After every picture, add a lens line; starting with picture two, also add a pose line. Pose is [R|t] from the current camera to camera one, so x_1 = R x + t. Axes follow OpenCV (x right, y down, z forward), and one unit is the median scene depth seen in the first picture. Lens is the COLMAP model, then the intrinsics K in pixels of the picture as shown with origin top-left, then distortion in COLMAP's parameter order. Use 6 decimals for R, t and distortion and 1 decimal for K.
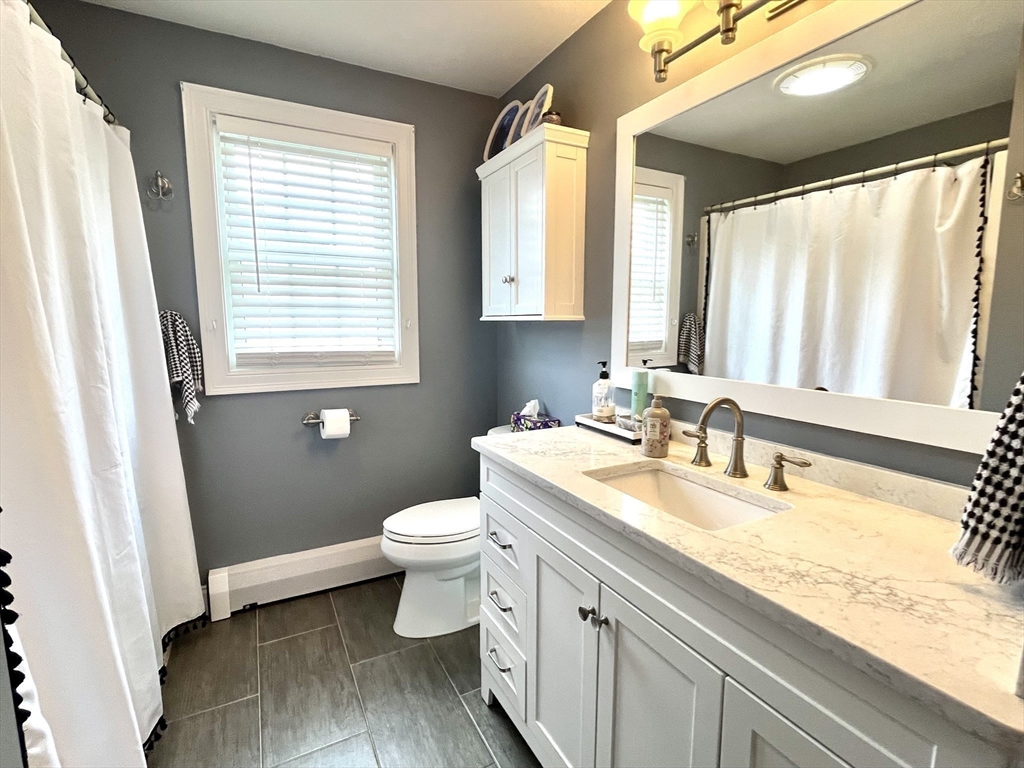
lens RADIAL K [[484.2, 0, 512.0], [0, 484.2, 384.0], [0, 0, 1]] dist [-0.001615, -0.000211]
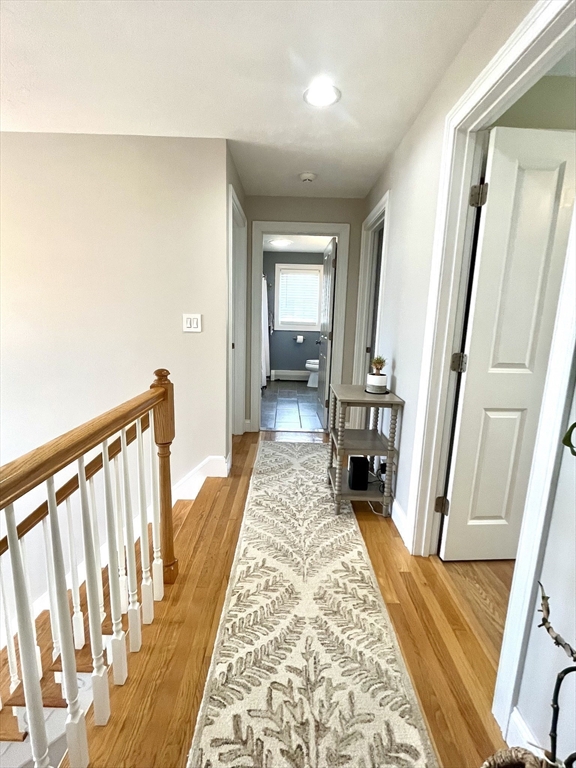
lens RADIAL K [[363.2, 0, 288.0], [0, 363.2, 384.0], [0, 0, 1]] dist [-0.001615, -0.000211]
pose [[0.881436, 0.109212, -0.459503, 1.056826], [-0.084189, 0.993648, 0.074670, 0.249812], [0.464740, -0.027132, 0.885032, -1.882932]]
